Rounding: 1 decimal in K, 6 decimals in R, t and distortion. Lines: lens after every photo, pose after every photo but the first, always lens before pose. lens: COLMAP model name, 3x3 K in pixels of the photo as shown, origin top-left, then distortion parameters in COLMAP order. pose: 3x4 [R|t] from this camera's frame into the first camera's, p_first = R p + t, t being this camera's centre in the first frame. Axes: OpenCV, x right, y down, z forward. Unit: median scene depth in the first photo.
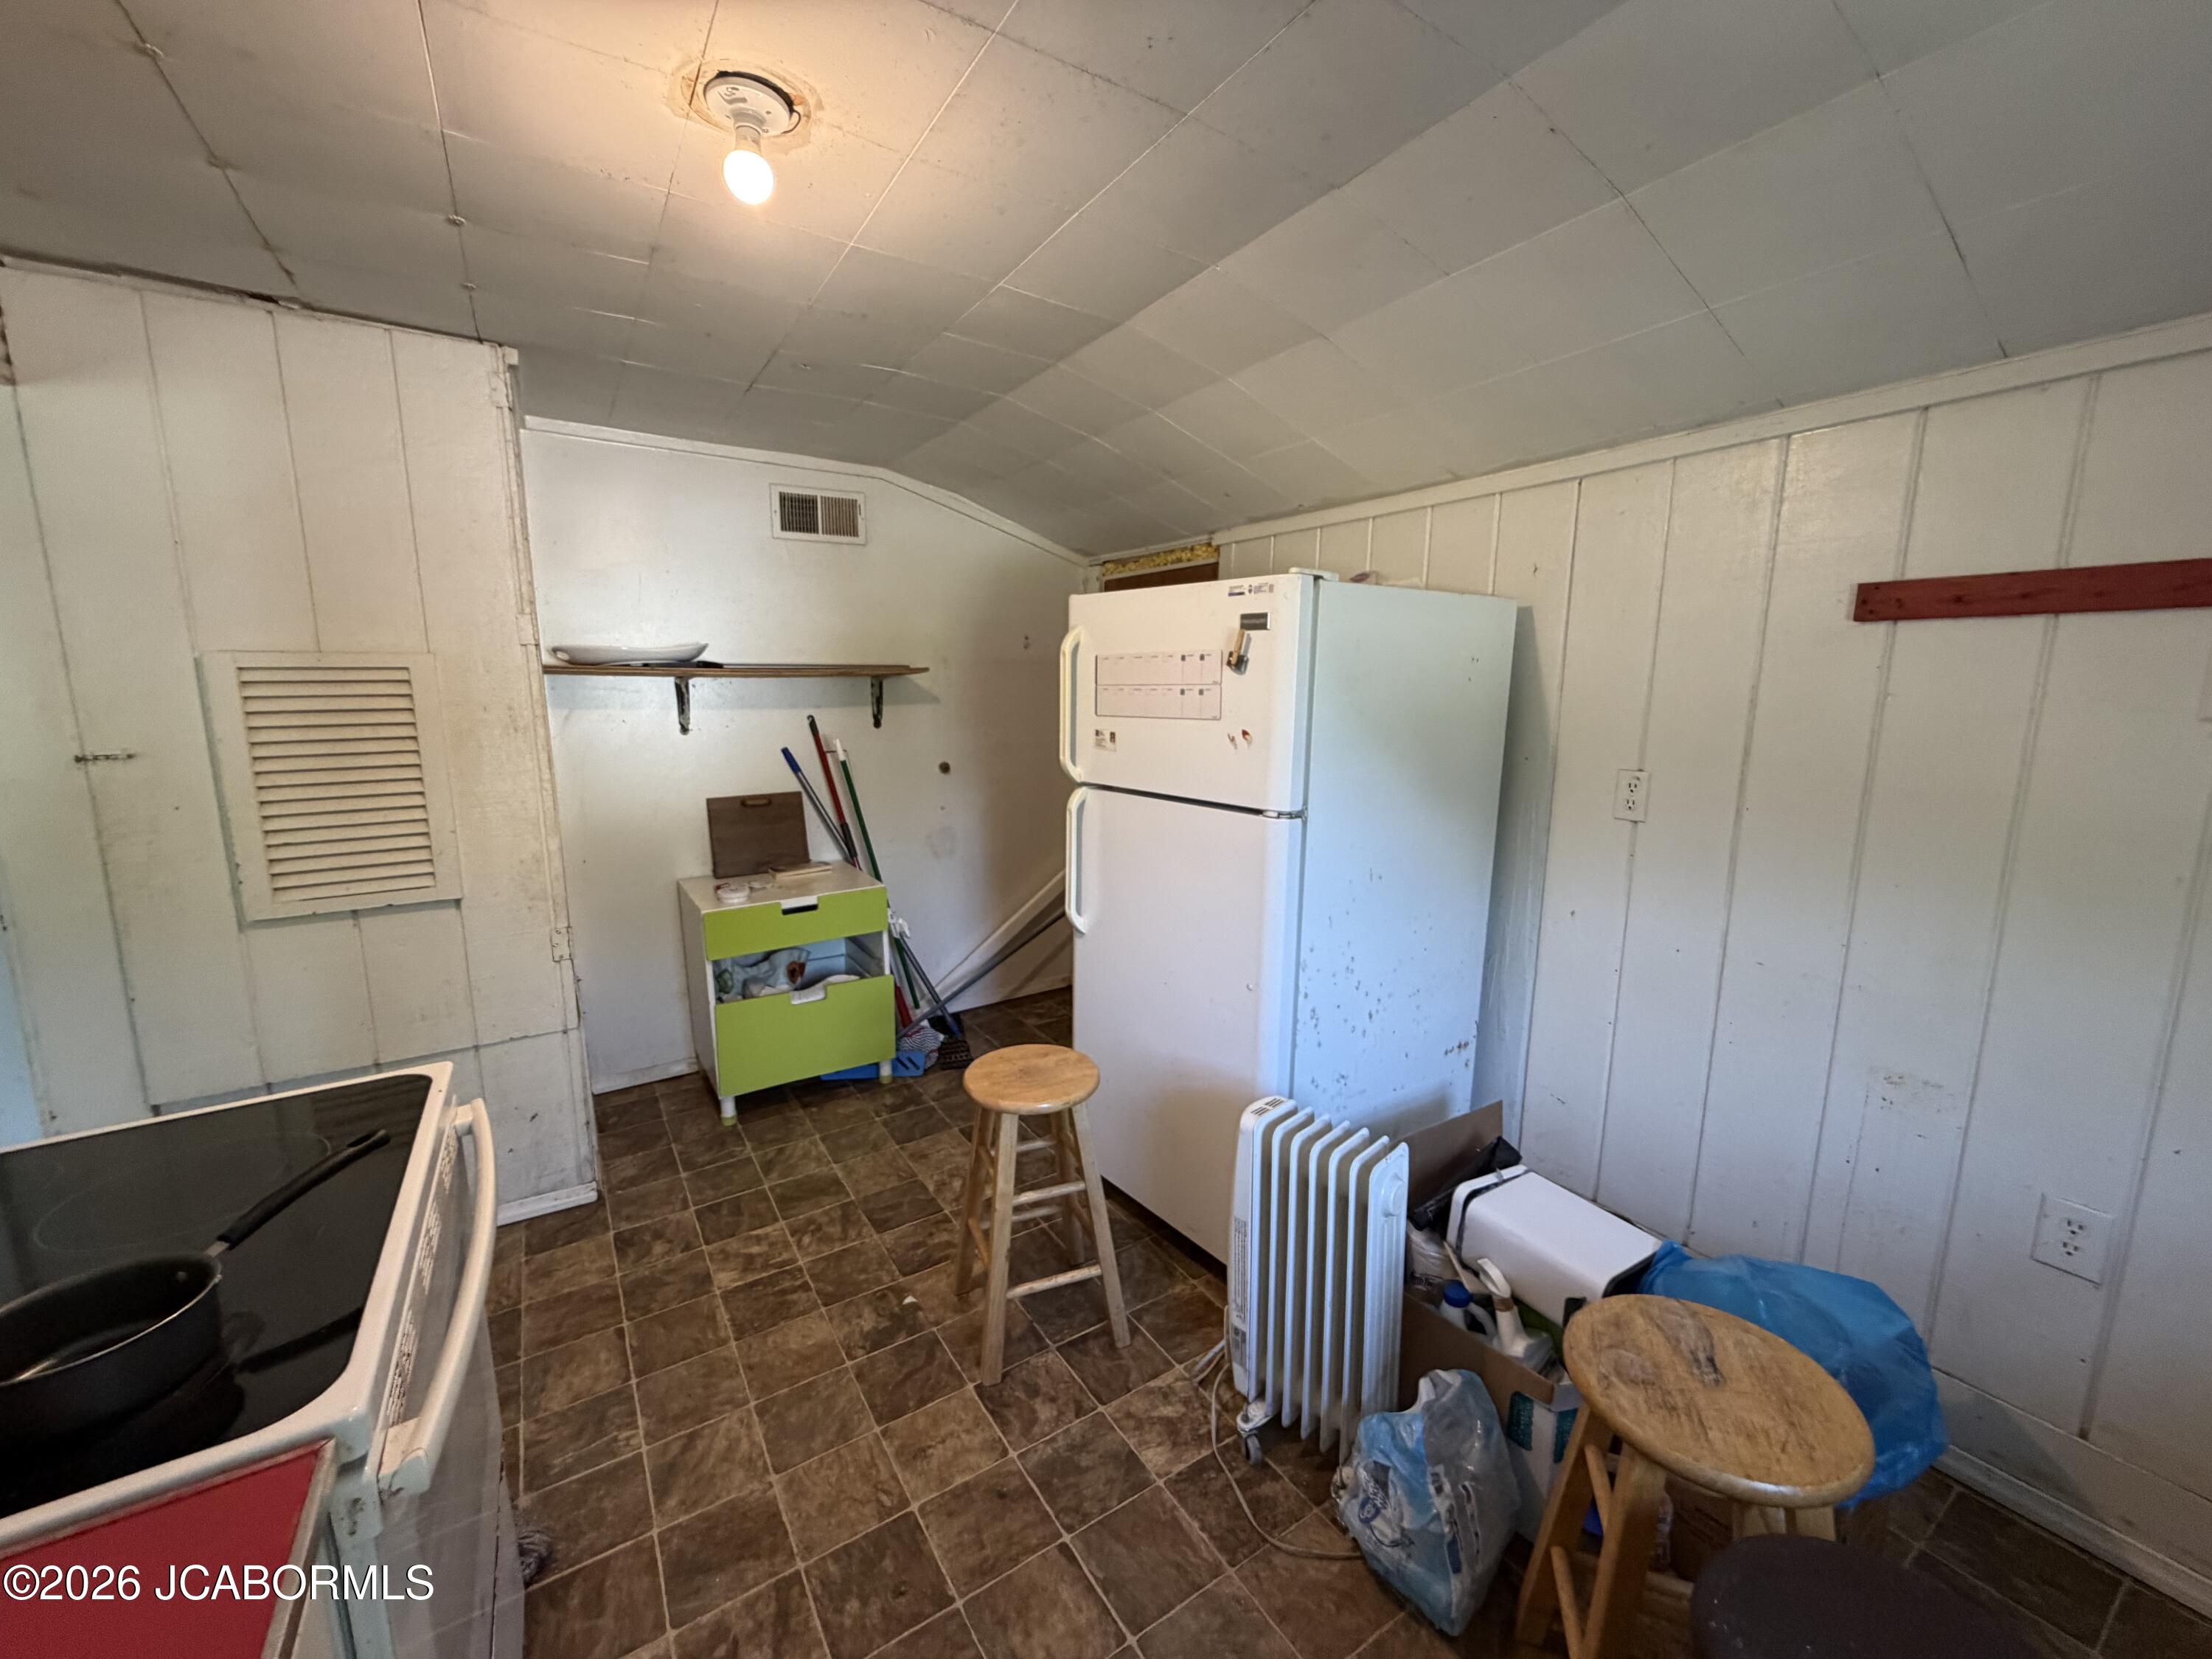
lens RADIAL K [[883.4, 0, 1097.1], [0, 883.4, 825.4], [0, 0, 1]] dist [0.000833, -0.000076]
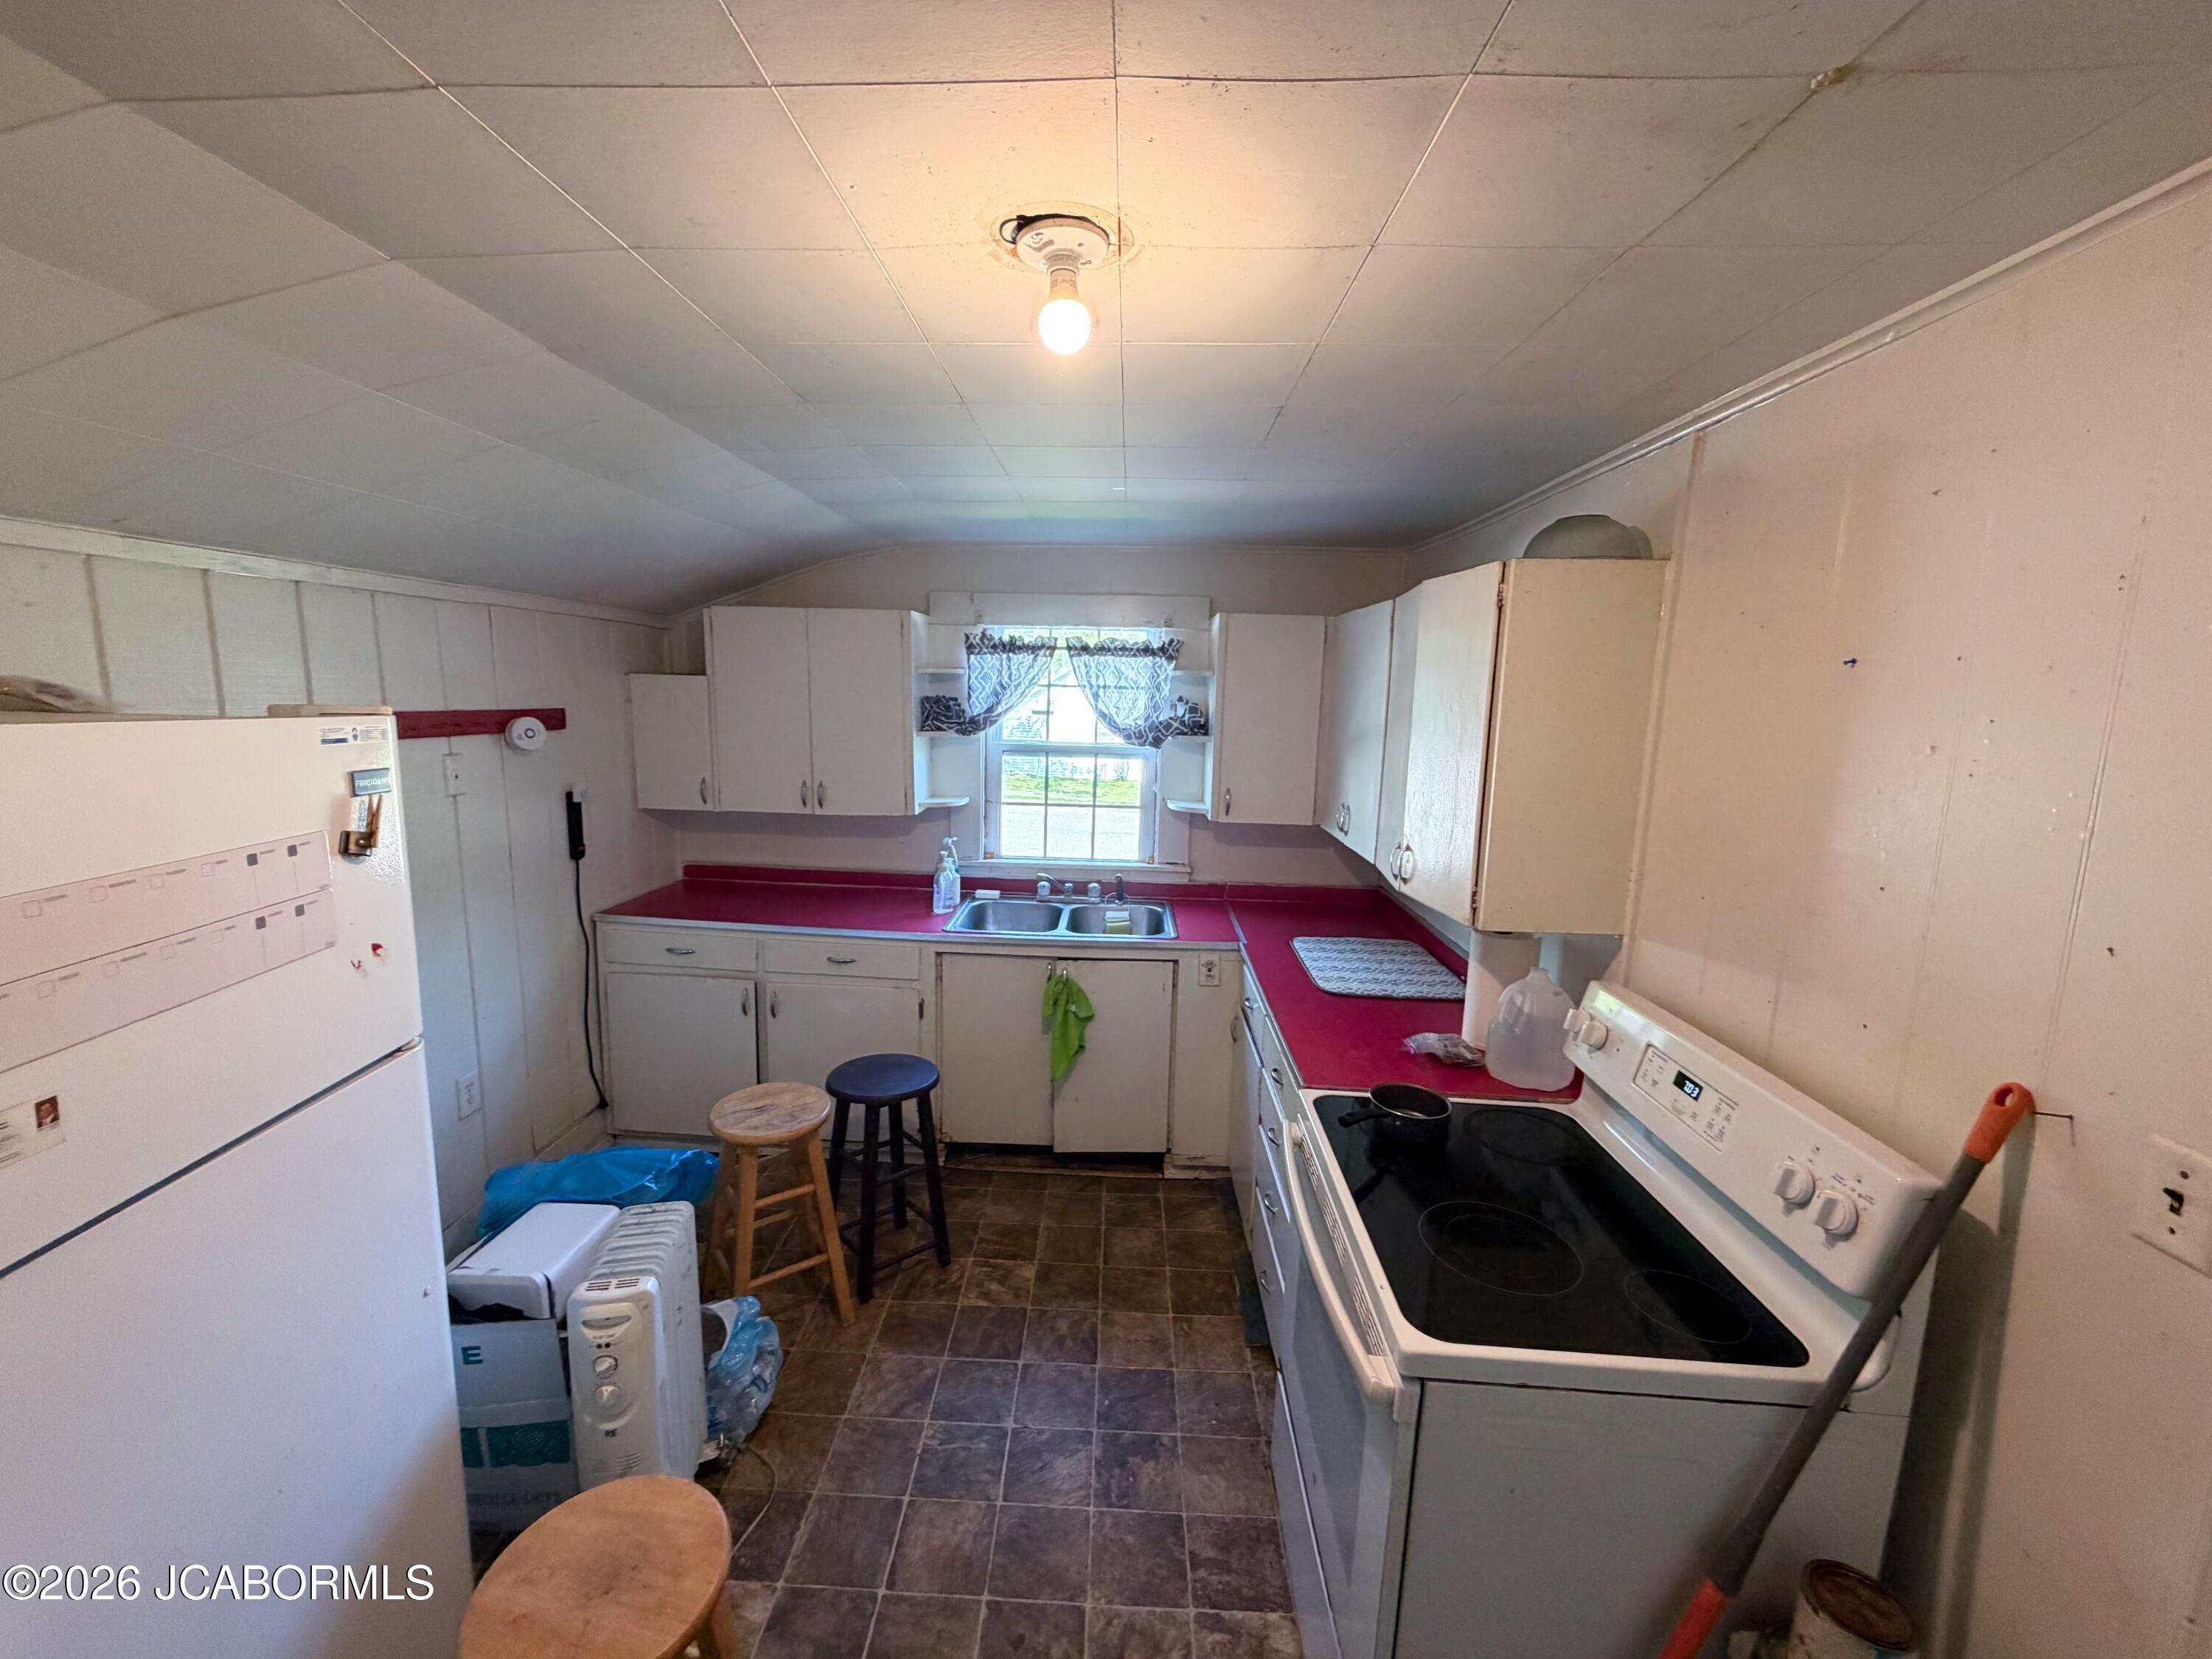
lens RADIAL K [[877.3, 0, 1097.4], [0, 877.3, 830.8], [0, 0, 1]] dist [-0.007387, -0.000257]
pose [[-0.825950, -0.107960, 0.553309, -0.787045], [0.065454, 0.956488, 0.284334, -0.423481], [-0.559930, 0.271062, -0.782945, 1.487023]]
